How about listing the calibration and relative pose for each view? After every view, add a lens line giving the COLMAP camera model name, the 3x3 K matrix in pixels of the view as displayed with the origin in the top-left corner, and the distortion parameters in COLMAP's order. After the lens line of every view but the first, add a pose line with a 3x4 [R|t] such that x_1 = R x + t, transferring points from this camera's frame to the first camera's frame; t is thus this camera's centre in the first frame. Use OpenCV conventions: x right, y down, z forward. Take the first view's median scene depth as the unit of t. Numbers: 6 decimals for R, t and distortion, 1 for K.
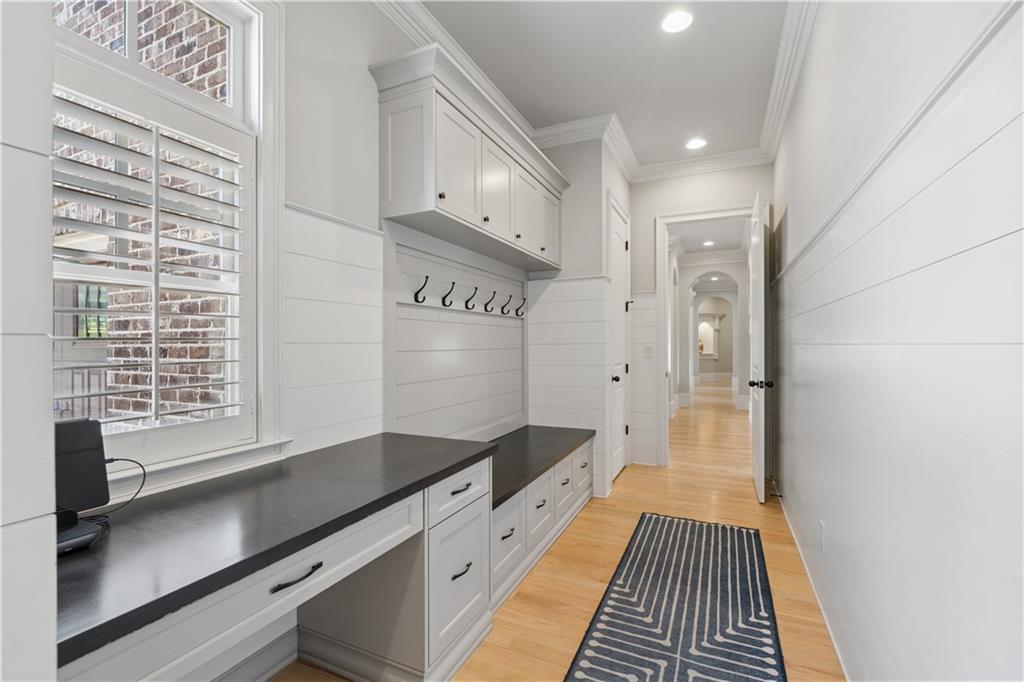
lens RADIAL K [[447.7, 0, 512.0], [0, 447.7, 341.0], [0, 0, 1]] dist [-0.005146, -0.000311]
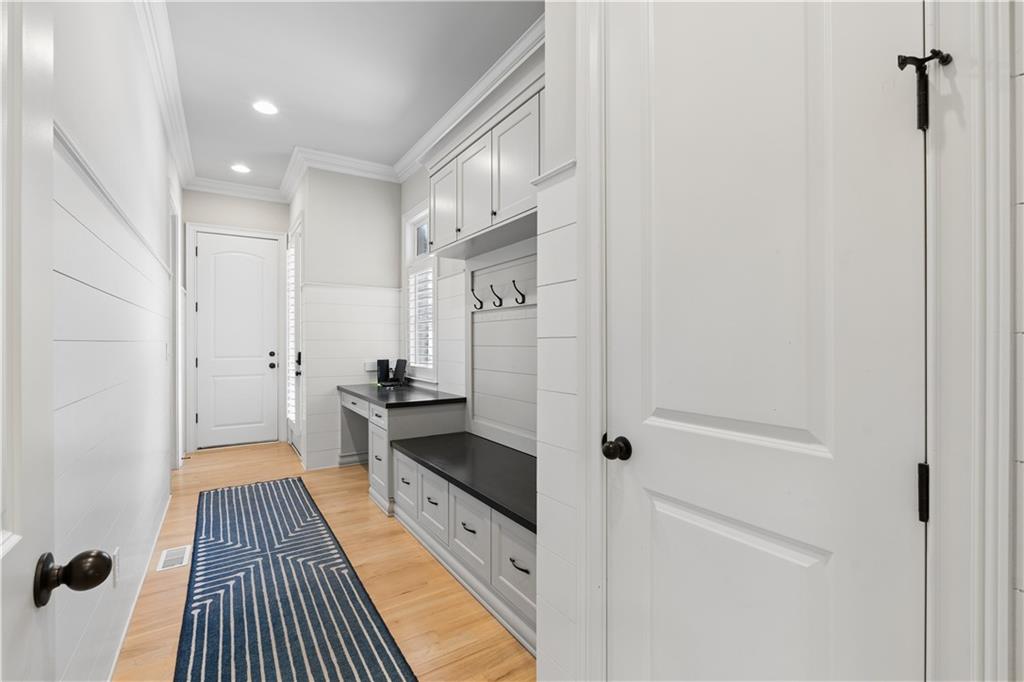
lens RADIAL K [[447.7, 0, 512.0], [0, 447.7, 341.0], [0, 0, 1]] dist [-0.005146, -0.000311]
pose [[-0.529919, 0.002617, -0.848044, 1.035116], [0.008854, 0.999958, -0.002447, 0.015641], [0.848002, -0.008805, -0.529920, 2.136803]]
